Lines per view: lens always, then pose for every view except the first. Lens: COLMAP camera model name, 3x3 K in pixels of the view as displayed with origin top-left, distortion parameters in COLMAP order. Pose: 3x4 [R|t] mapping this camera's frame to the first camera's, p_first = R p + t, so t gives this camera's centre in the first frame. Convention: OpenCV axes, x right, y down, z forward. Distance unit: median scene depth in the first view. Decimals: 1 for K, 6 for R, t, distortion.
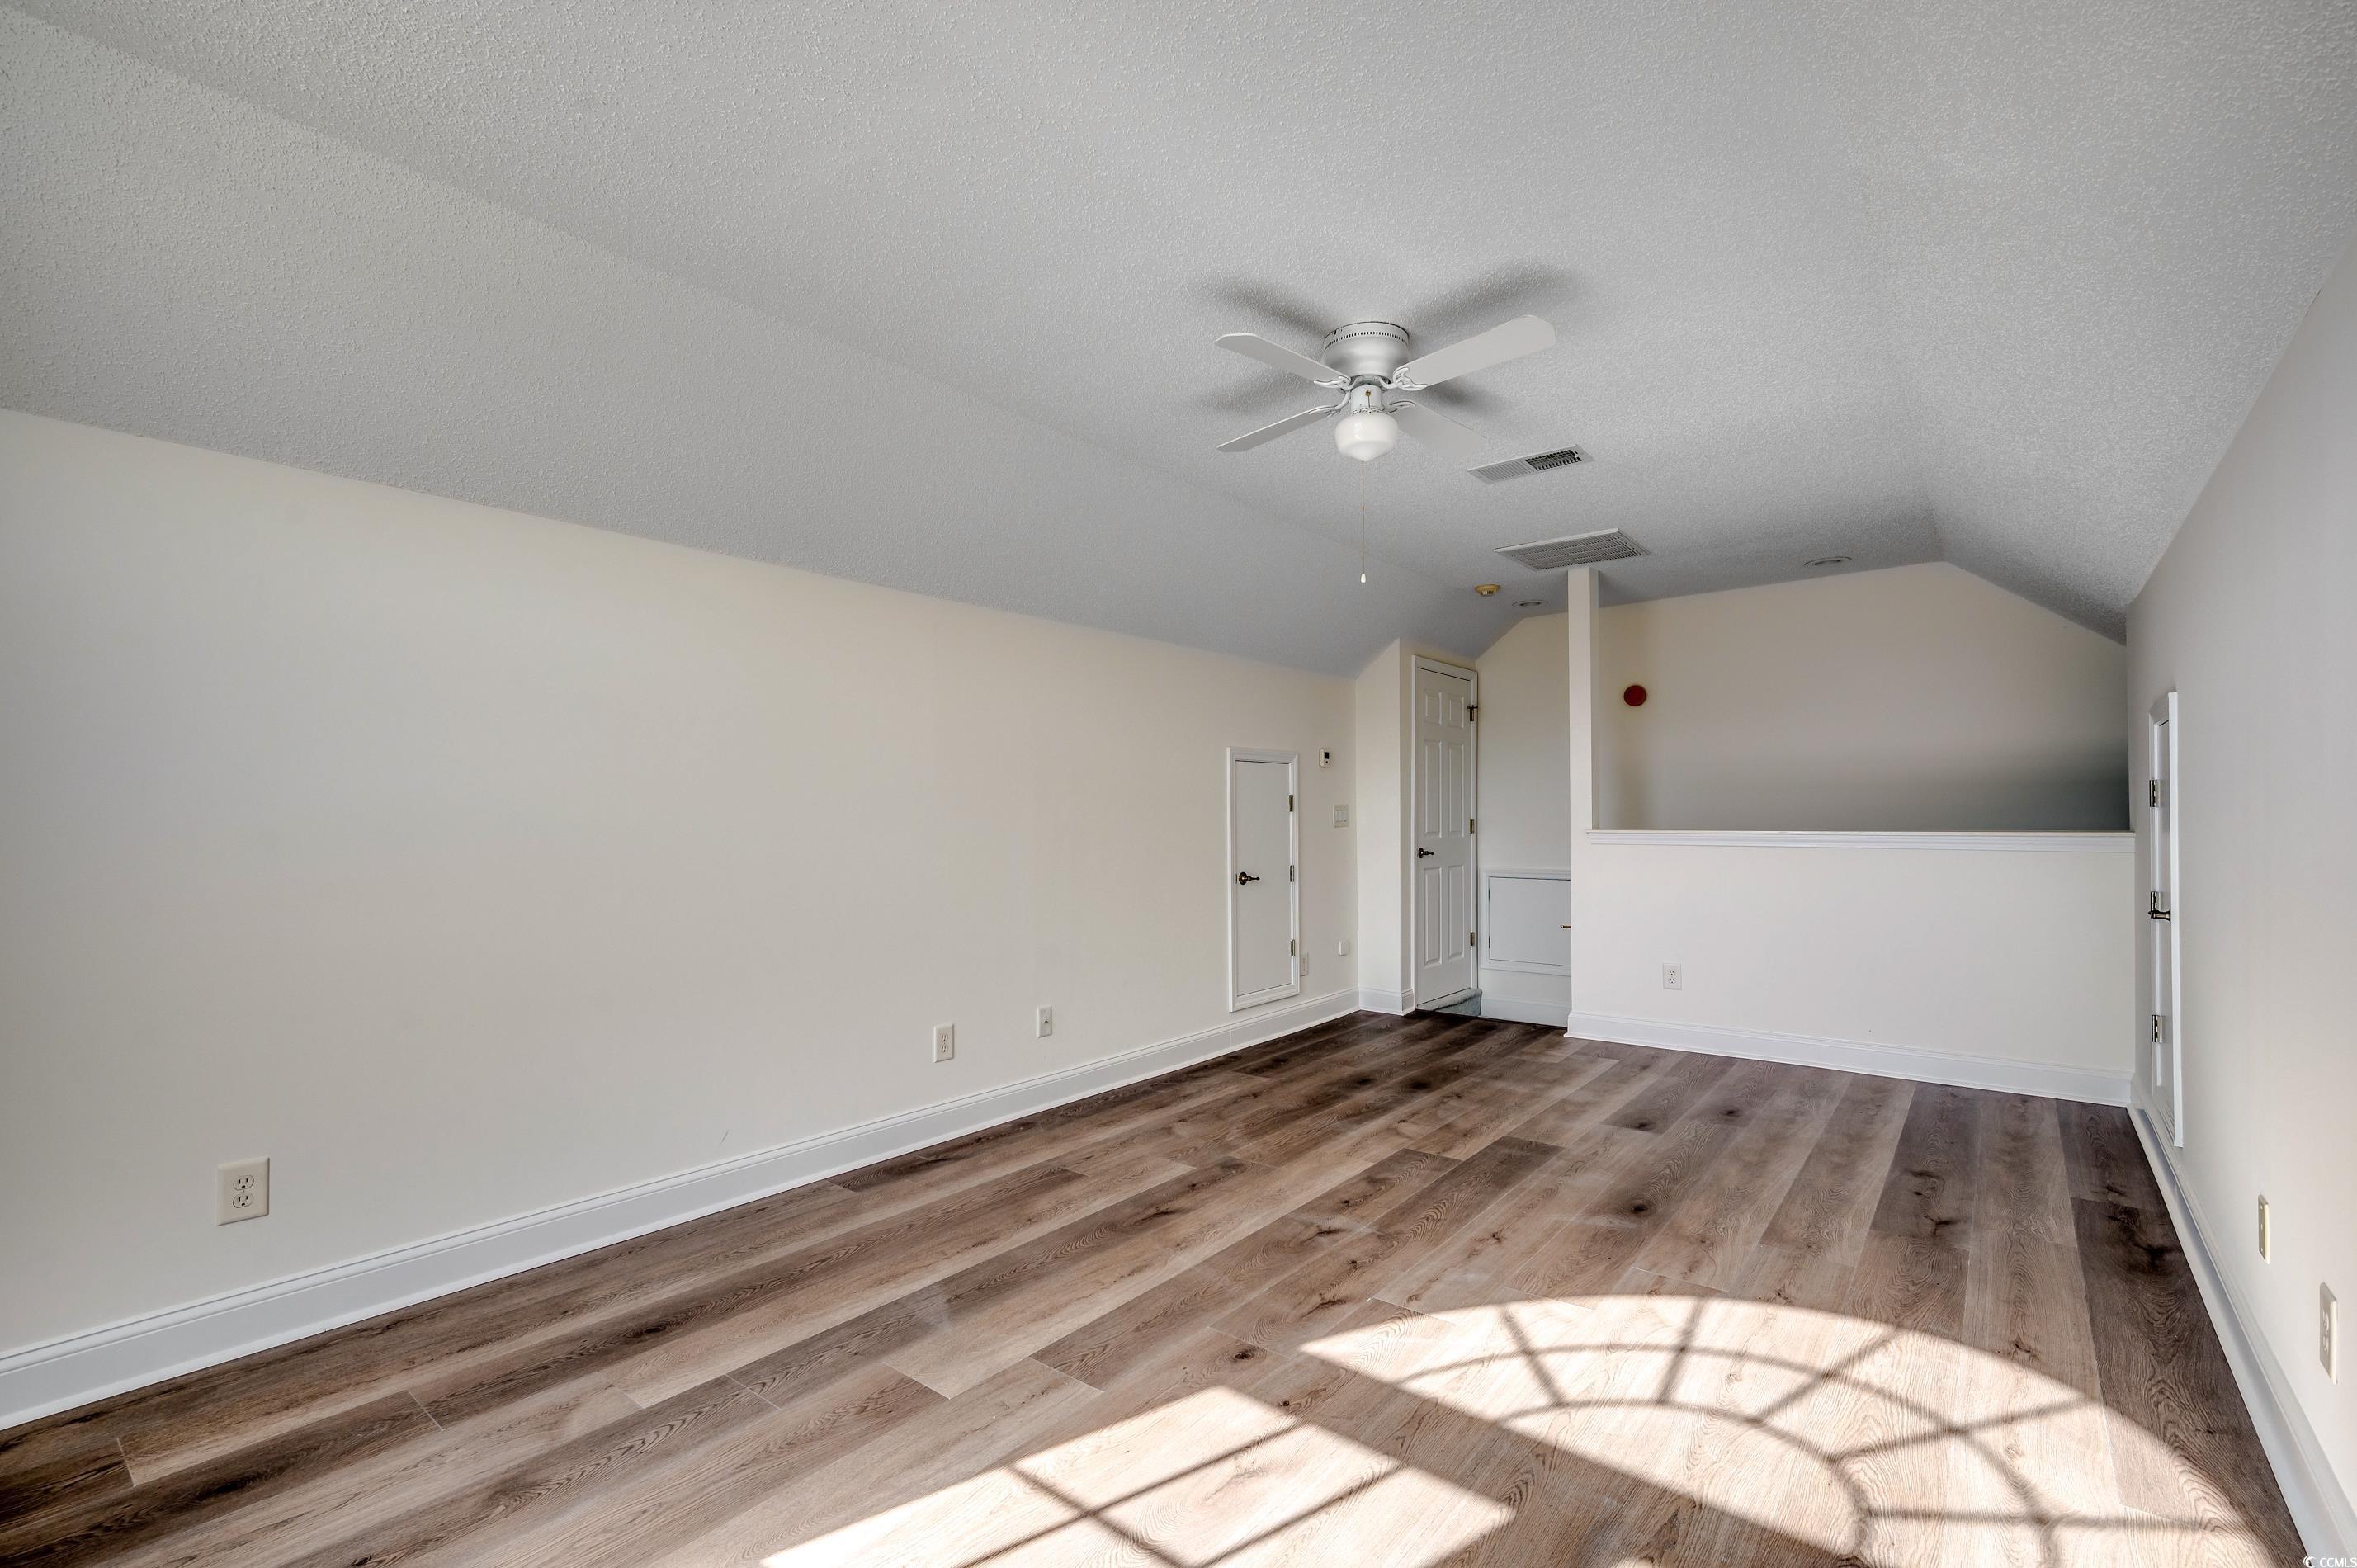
lens RADIAL K [[1019.2, 0, 1182.6], [0, 1019.2, 826.2], [0, 0, 1]] dist [0.000981, 0.000130]
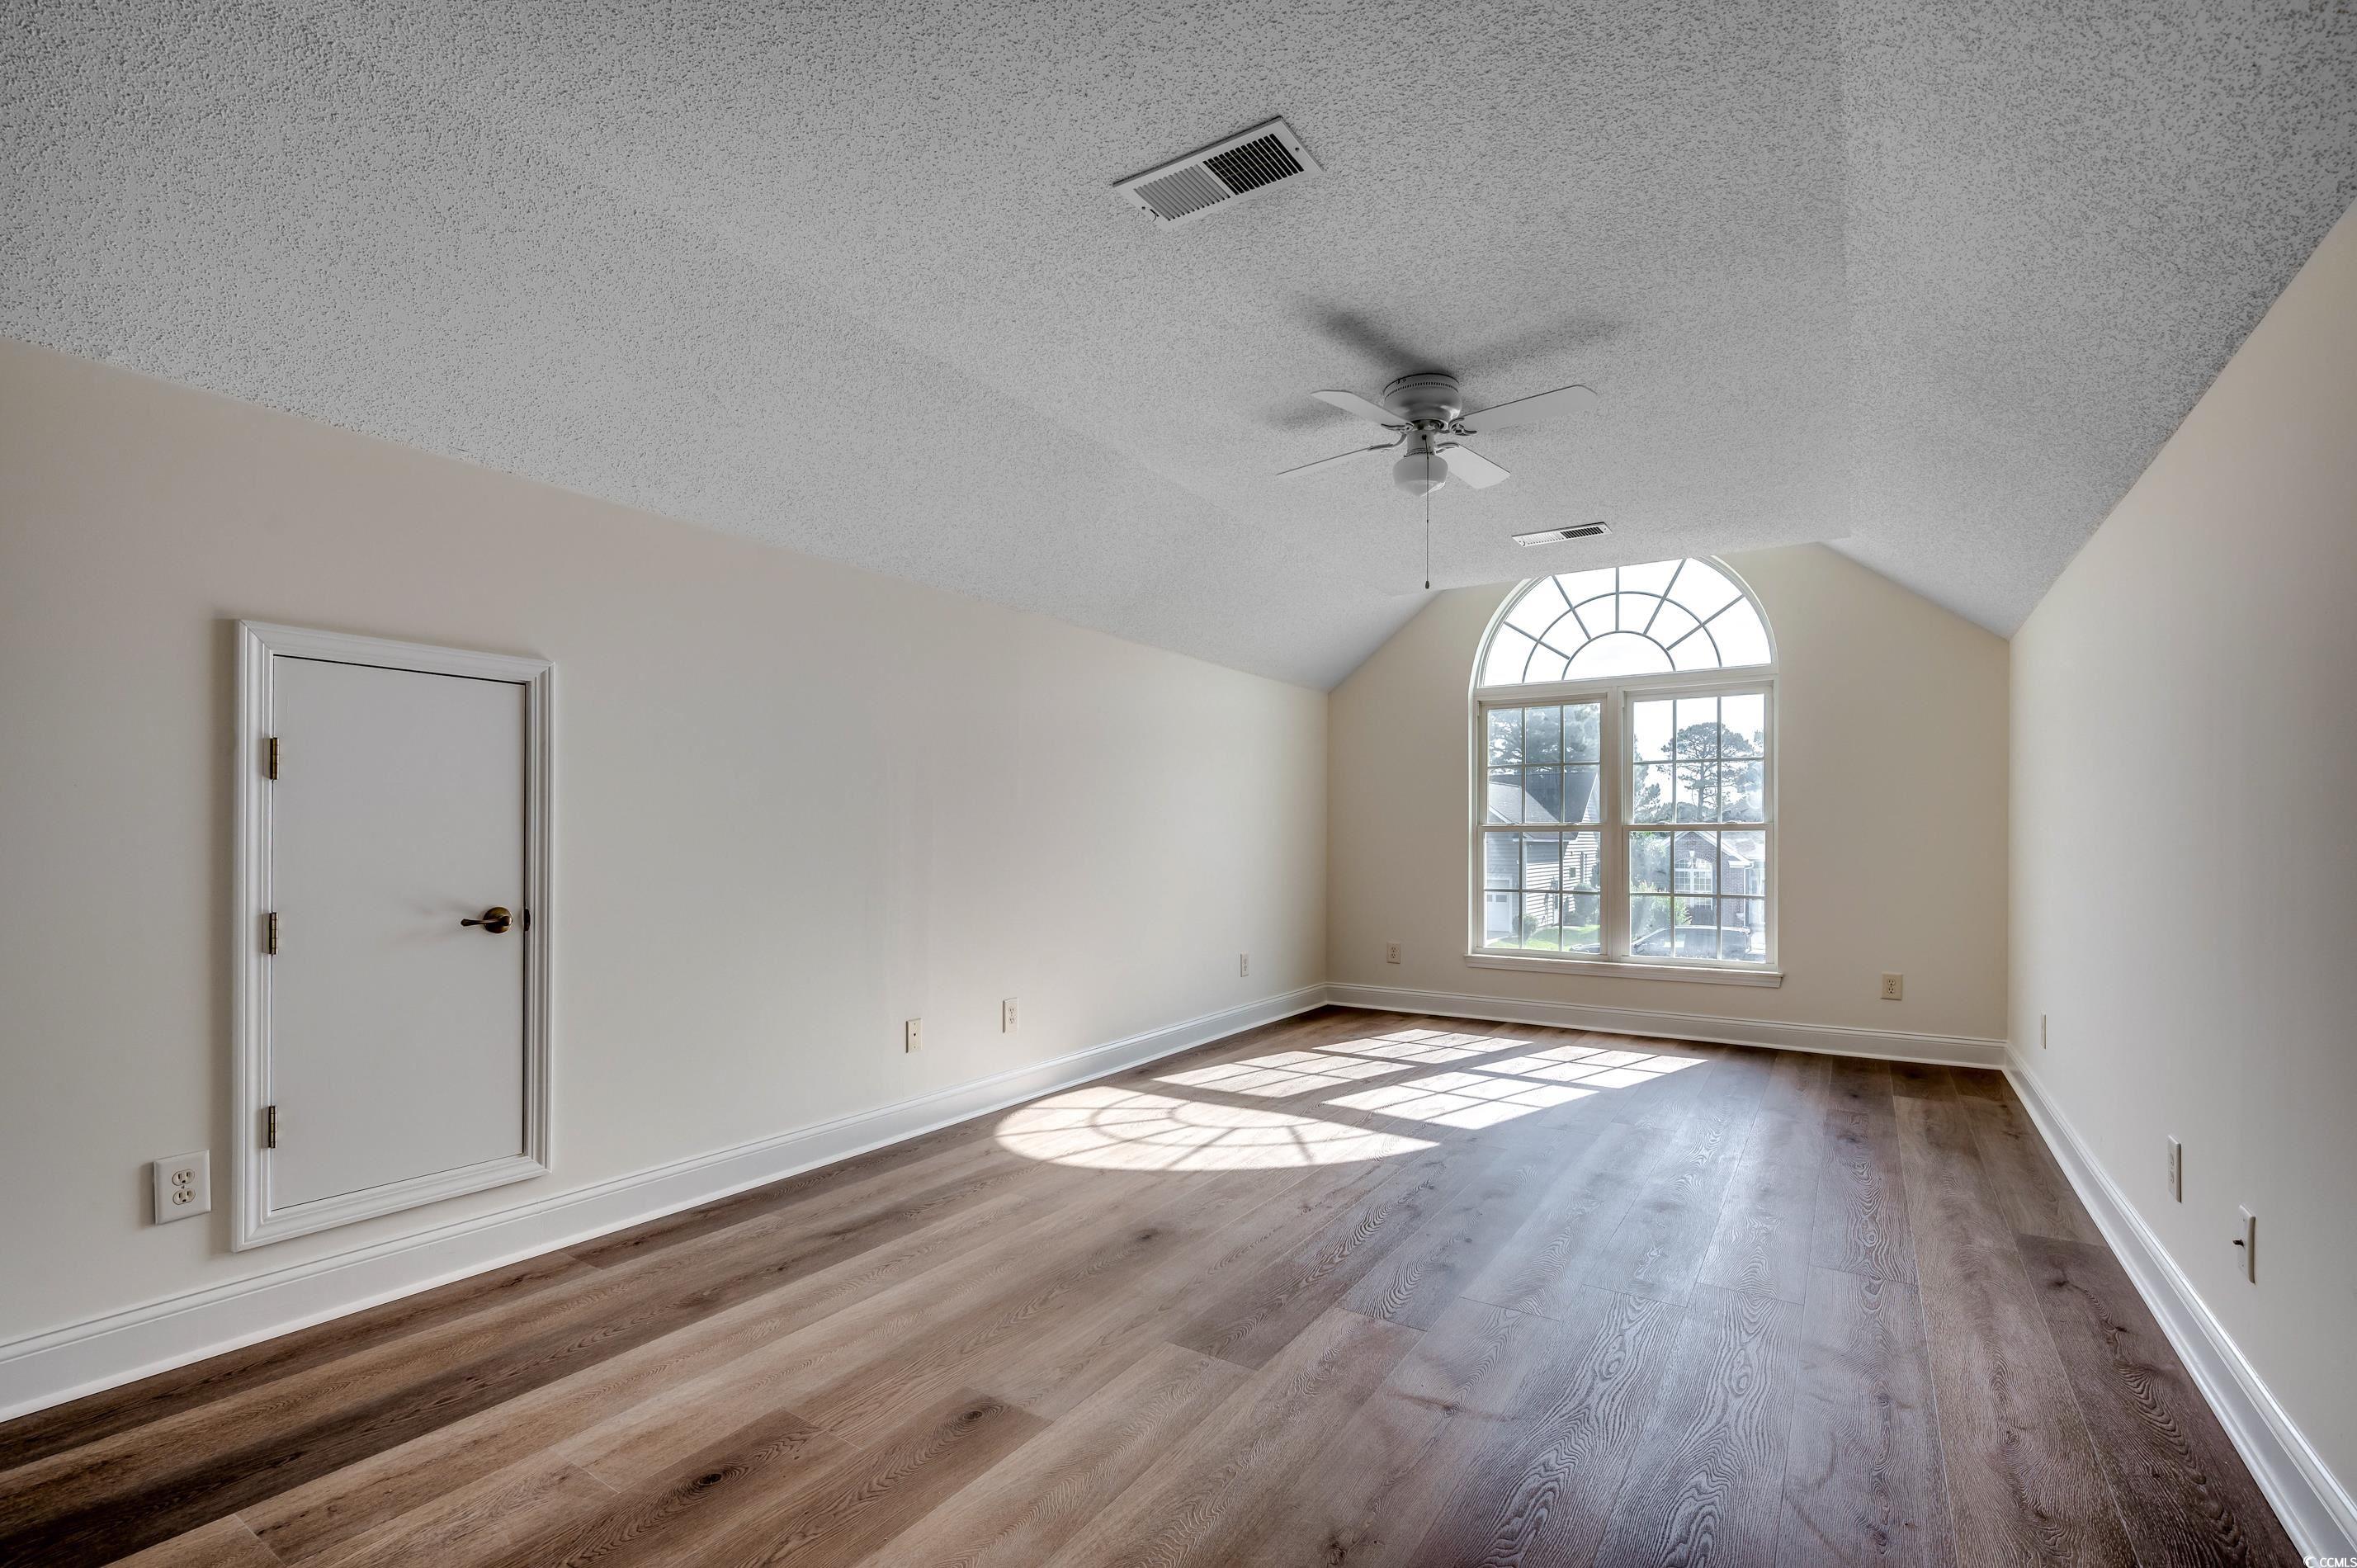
lens RADIAL K [[1019.2, 0, 1182.6], [0, 1019.2, 826.2], [0, 0, 1]] dist [0.000981, 0.000130]
pose [[-0.994247, 0.007815, -0.106827, 0.653158], [0.008380, 0.999953, -0.004837, 0.024594], [0.106785, -0.005704, -0.994266, 2.436608]]
